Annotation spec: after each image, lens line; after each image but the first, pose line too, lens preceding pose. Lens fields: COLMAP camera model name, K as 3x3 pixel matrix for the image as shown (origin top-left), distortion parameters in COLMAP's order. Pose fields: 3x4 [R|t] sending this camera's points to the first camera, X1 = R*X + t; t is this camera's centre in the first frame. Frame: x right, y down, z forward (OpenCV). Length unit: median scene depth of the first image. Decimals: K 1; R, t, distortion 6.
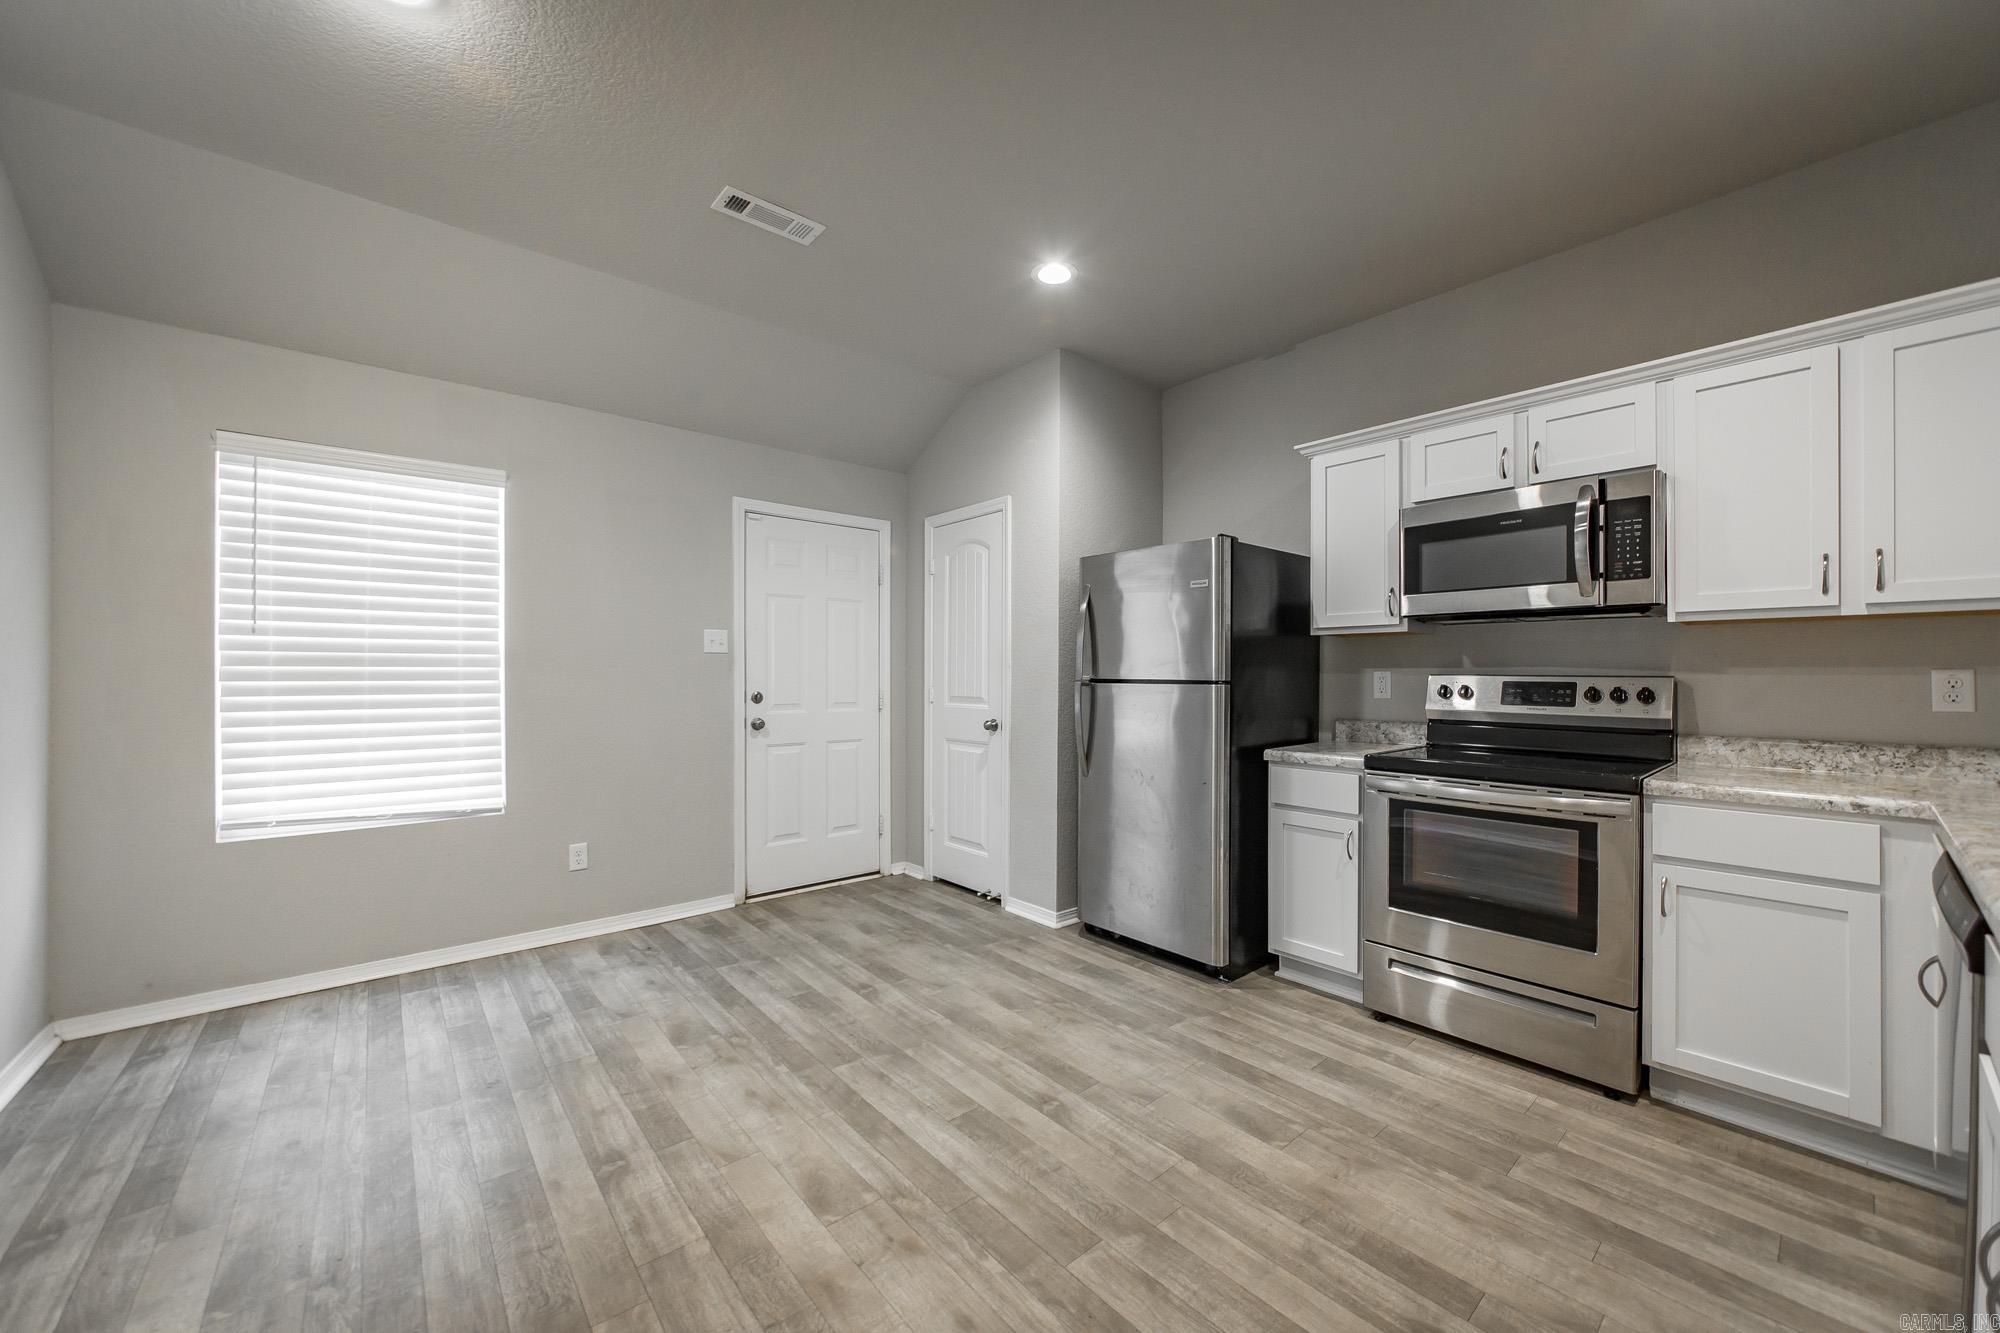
lens RADIAL K [[733.5, 0, 969.8], [0, 733.5, 675.0], [0, 0, 1]] dist [-0.005299, 0.000669]
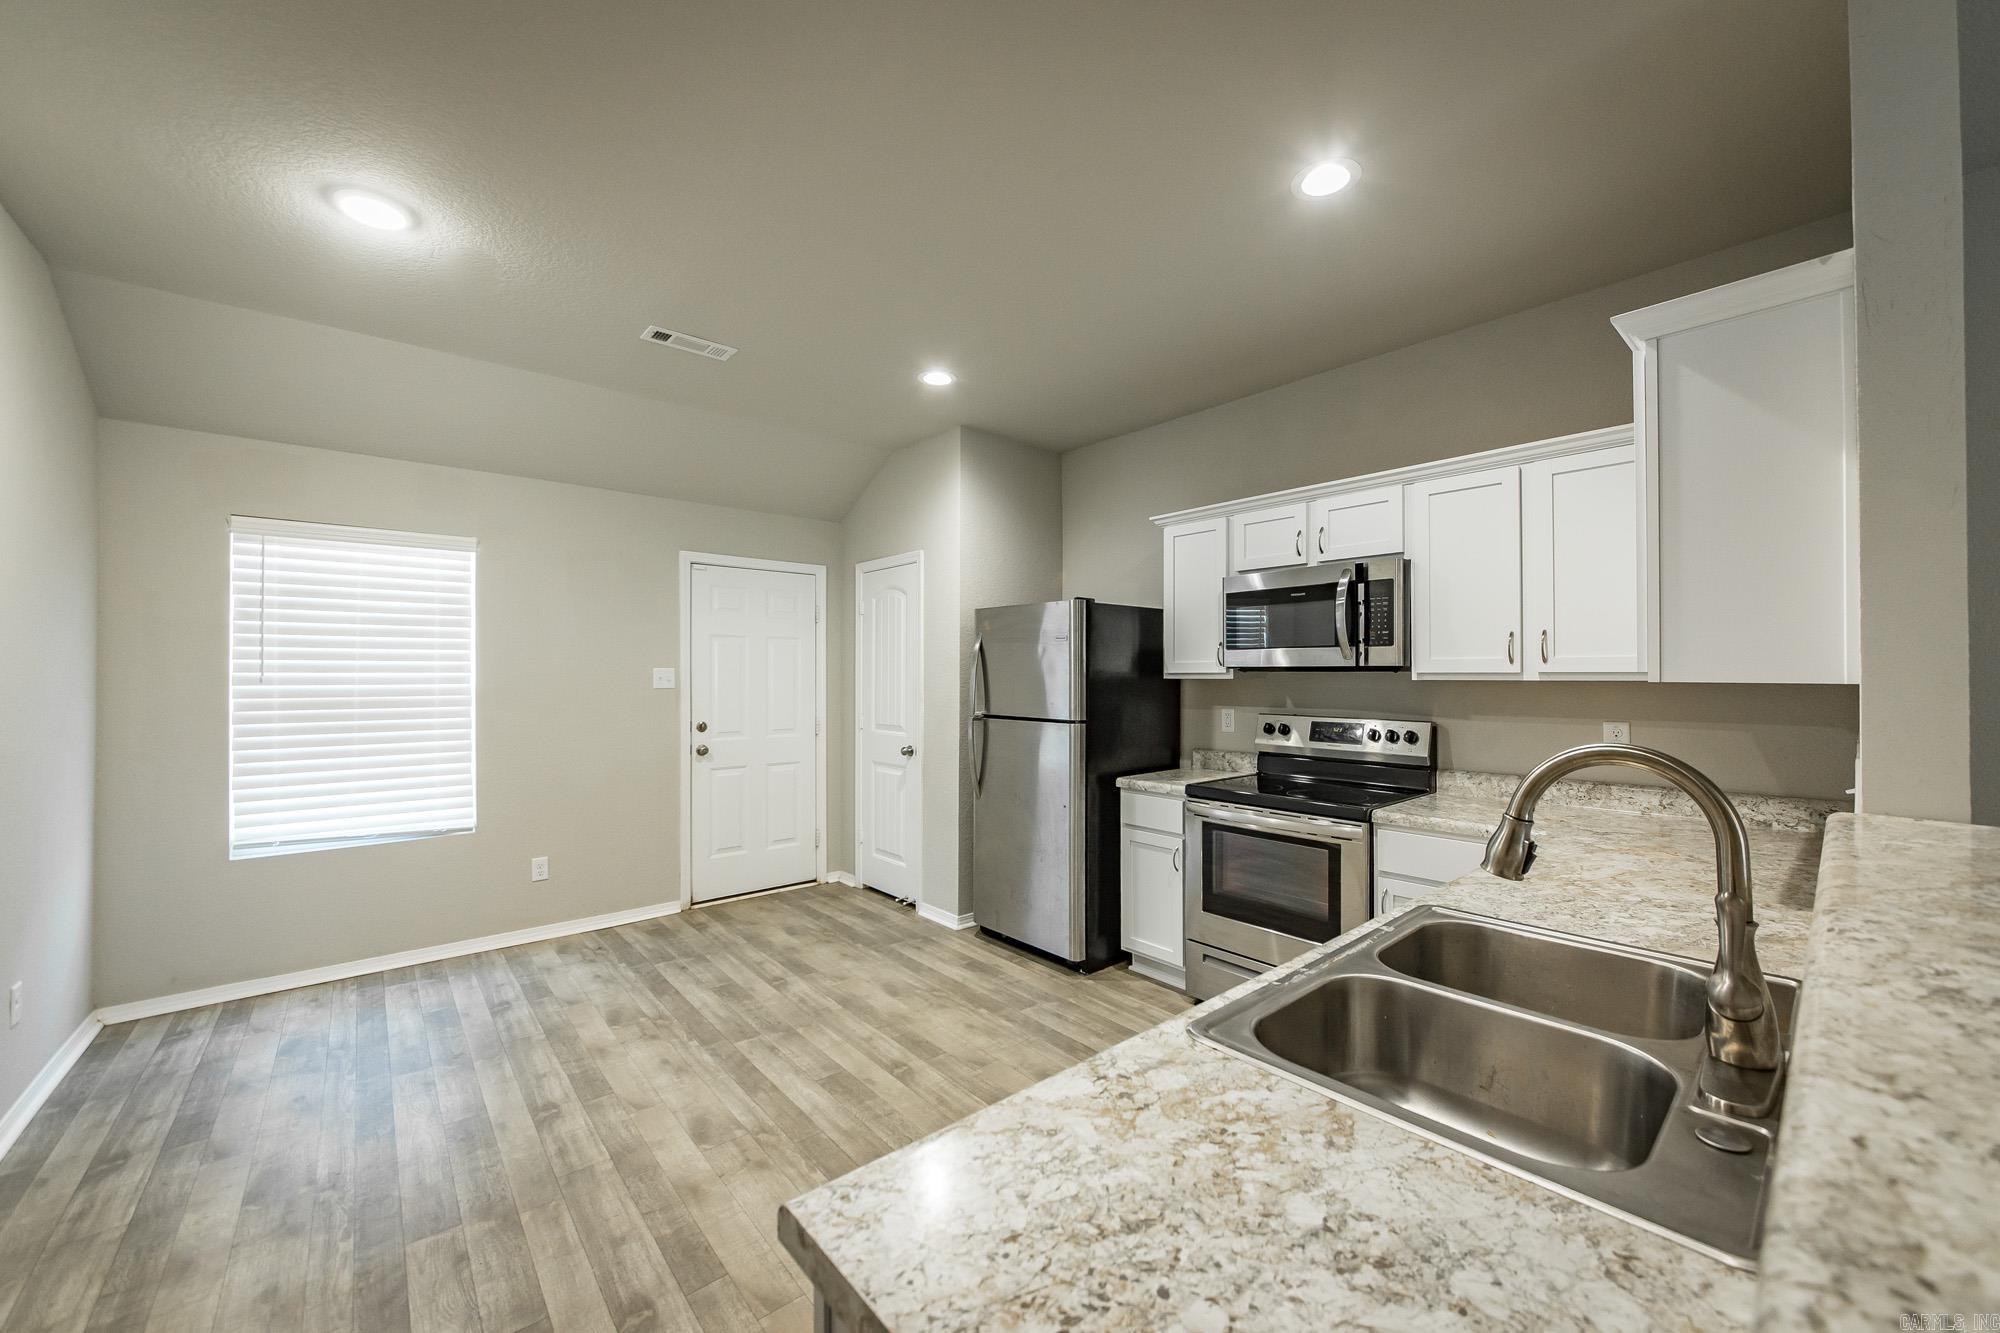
lens RADIAL K [[733.5, 0, 959.5], [0, 733.5, 675.4], [0, 0, 1]] dist [-0.005299, 0.000669]
pose [[0.999991, -0.001938, 0.003661, 0.157405], [0.001959, 0.999981, -0.005759, -0.062686], [-0.003649, 0.005766, 0.999977, -0.199881]]
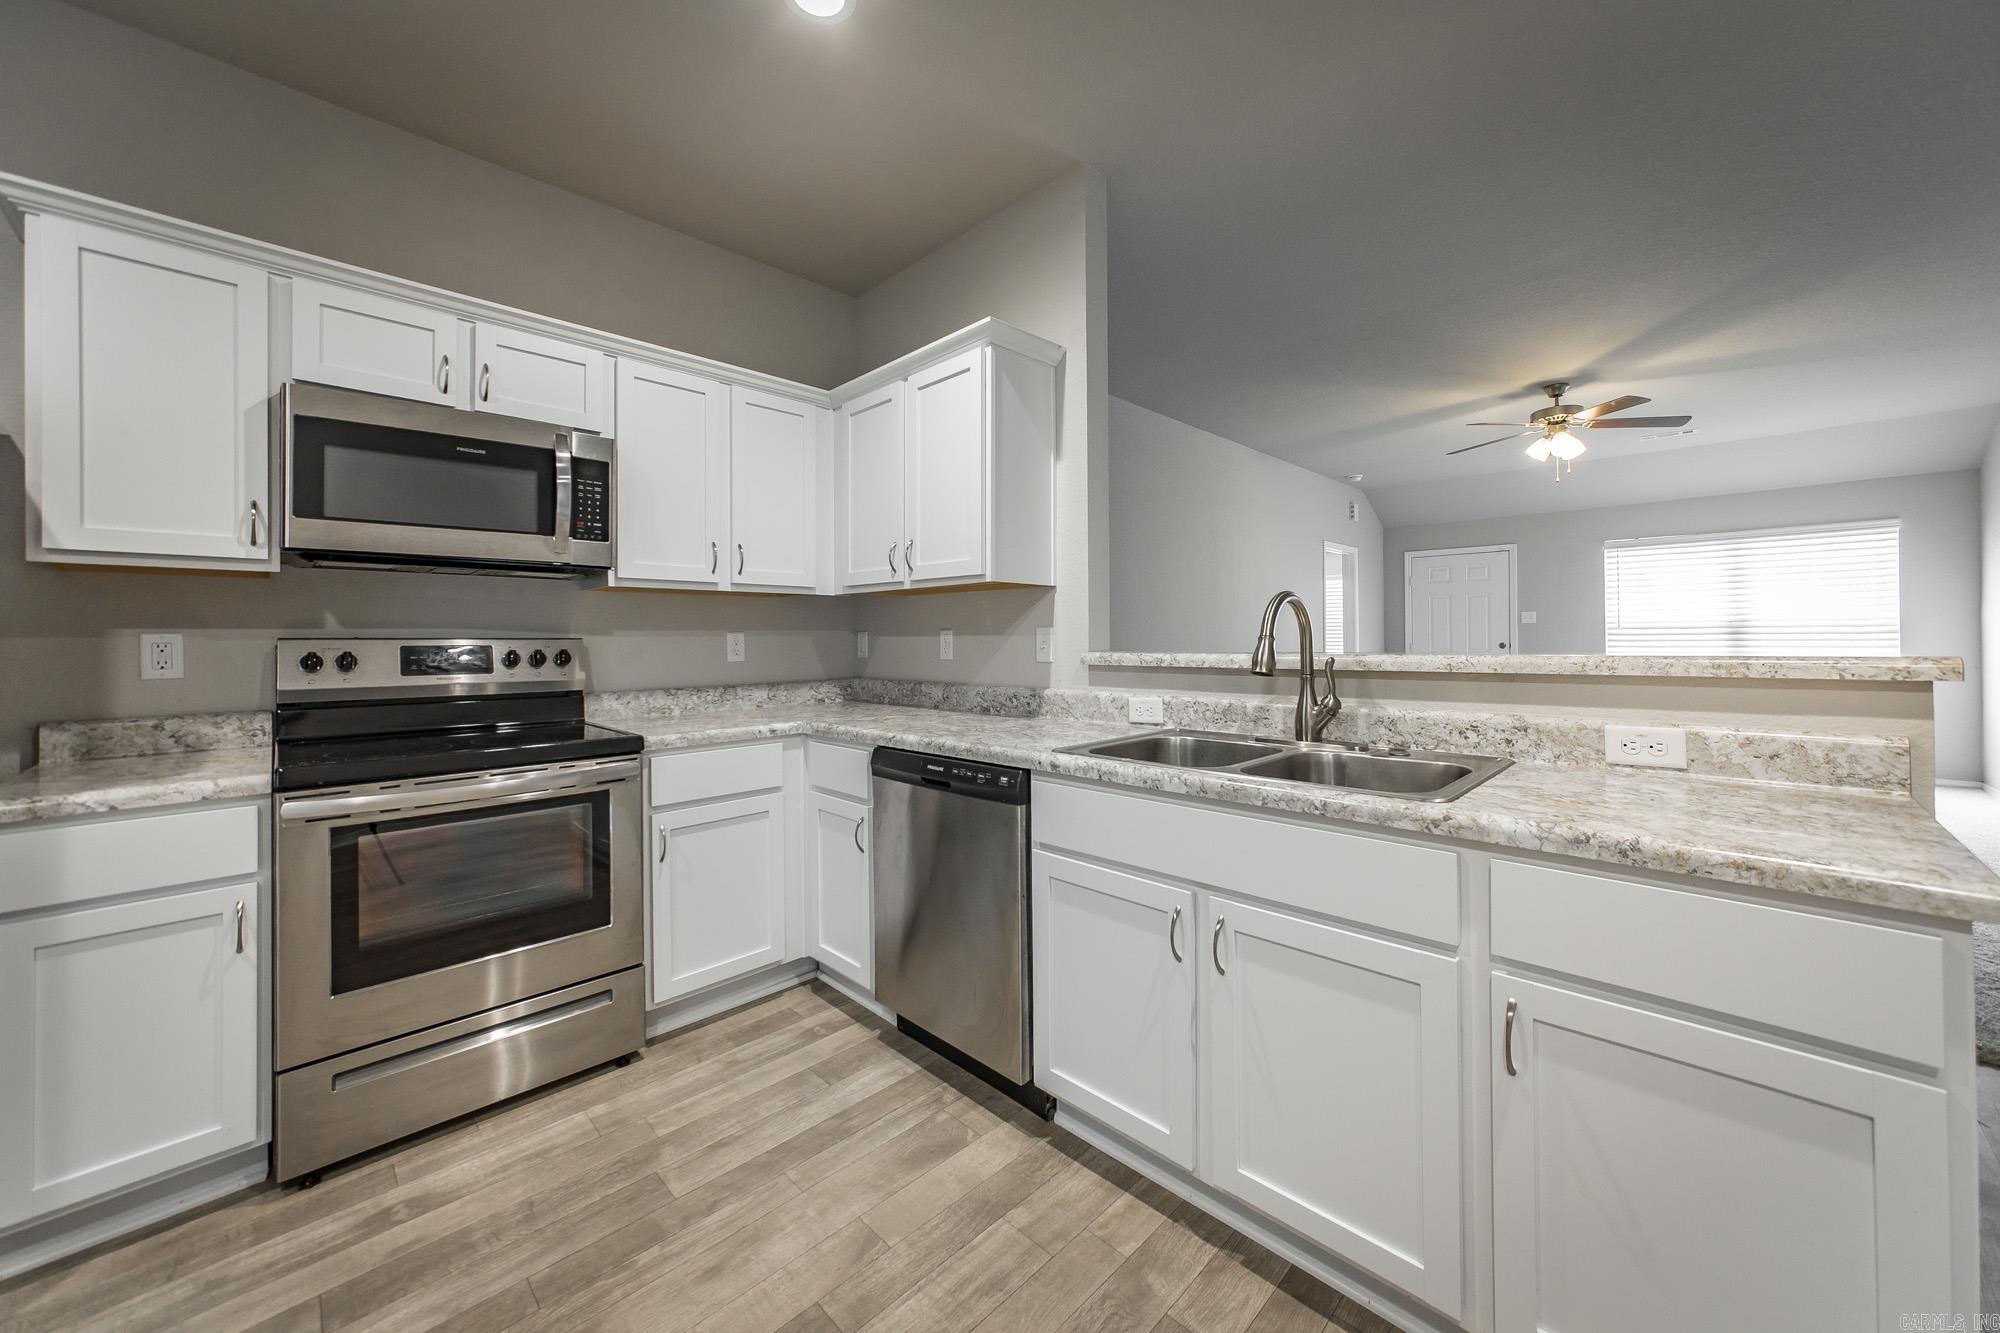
lens RADIAL K [[733.5, 0, 1011.4], [0, 733.5, 634.6], [0, 0, 1]] dist [-0.005299, 0.000669]
pose [[-0.105911, 0.007827, 0.994345, -0.124475], [0.010294, 0.999924, -0.006775, 0.008185], [-0.994322, 0.009518, -0.105984, 0.441345]]
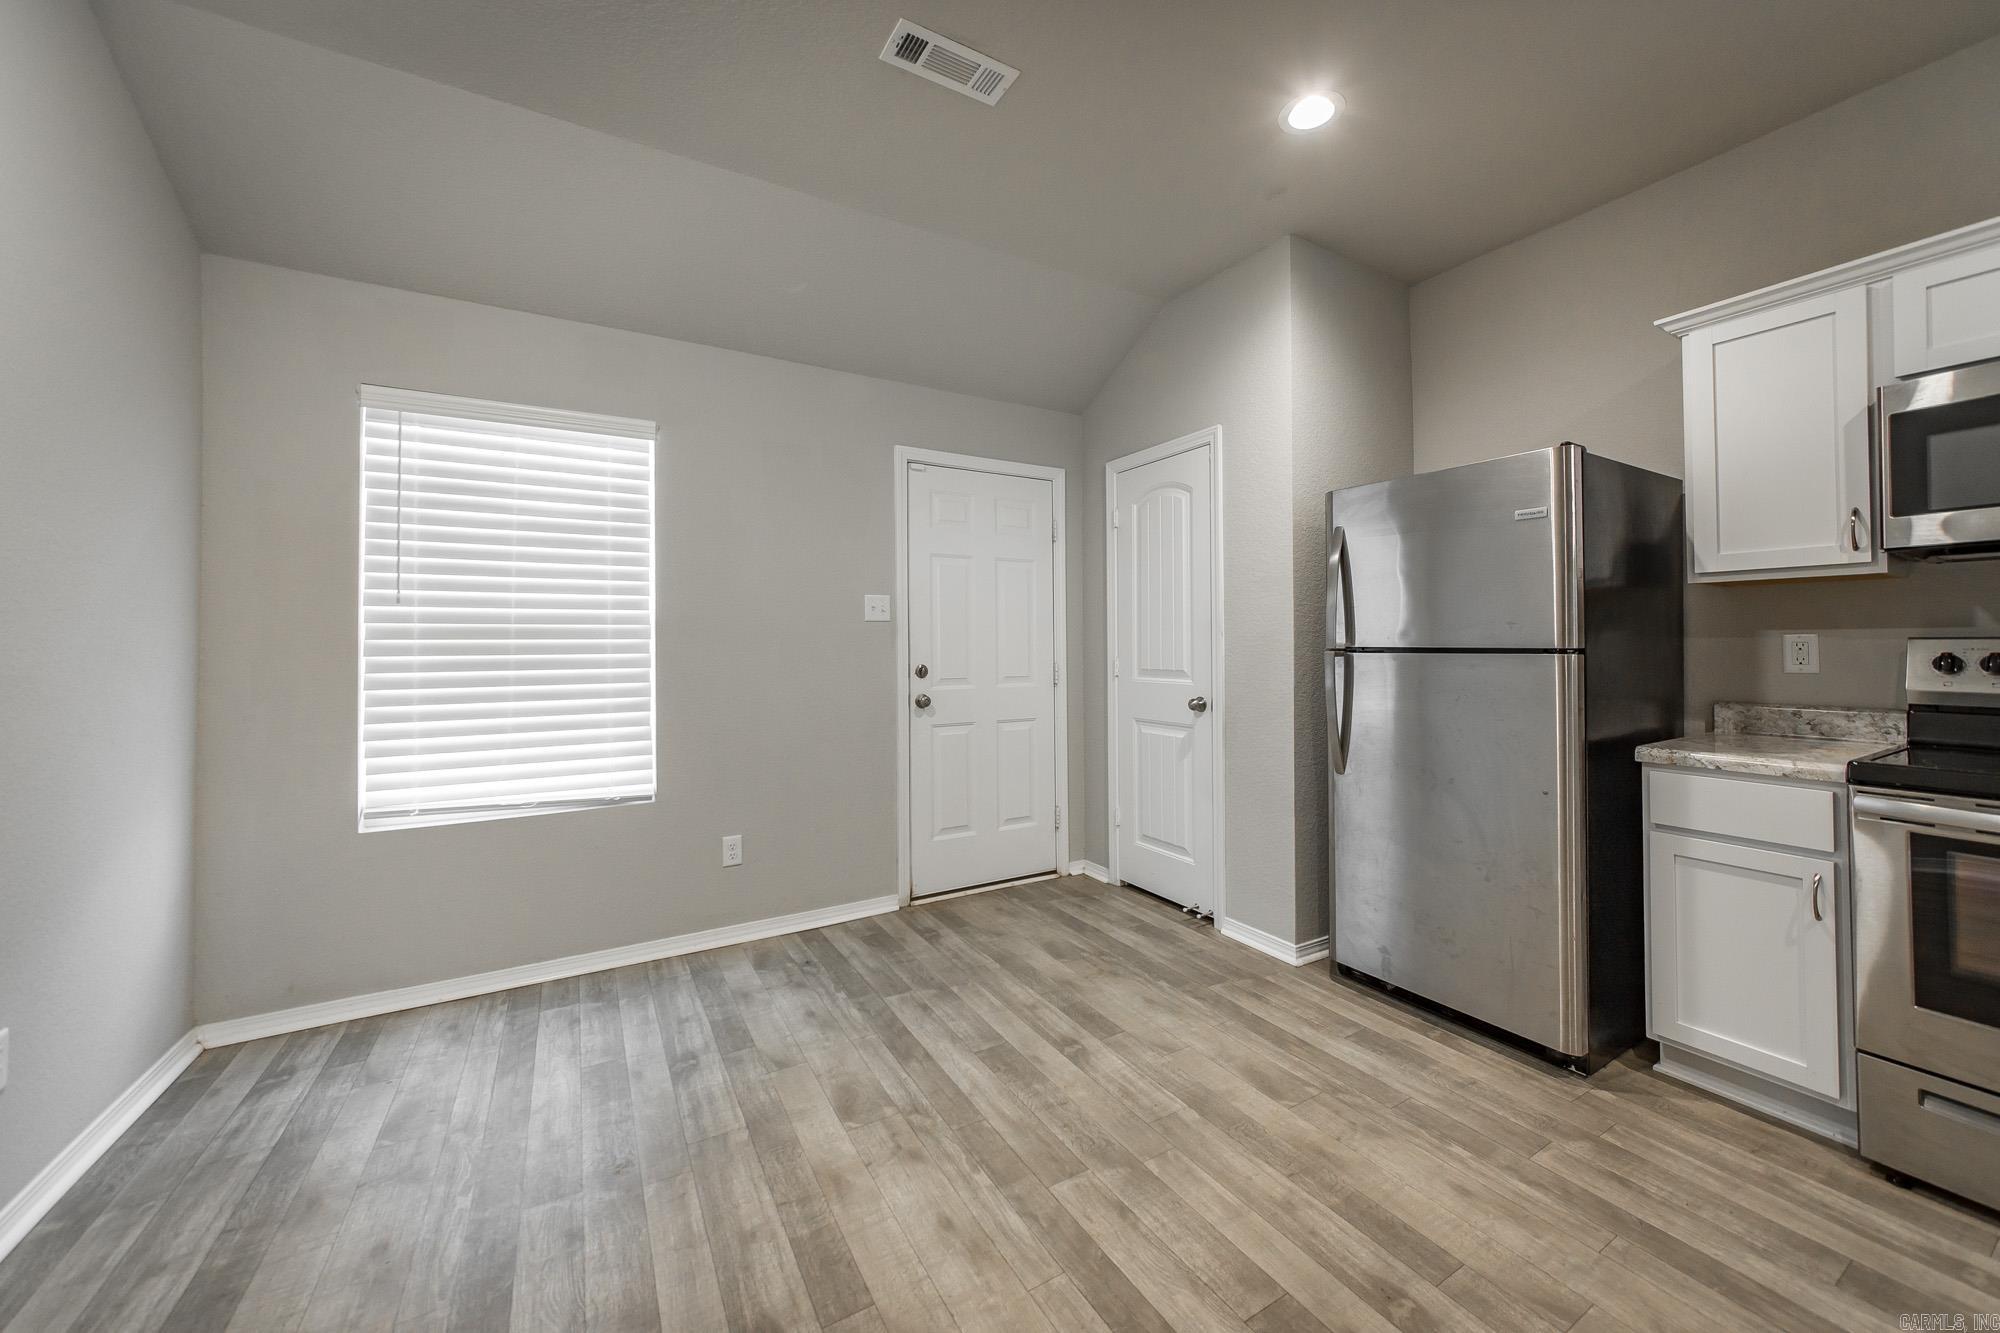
lens RADIAL K [[733.5, 0, 988.3], [0, 733.5, 631.4], [0, 0, 1]] dist [-0.005299, 0.000669]
pose [[0.986192, -0.010354, -0.165280, -0.101671], [0.007421, 0.999804, -0.018351, -0.000064], [0.165437, 0.016871, 0.986076, 0.223707]]
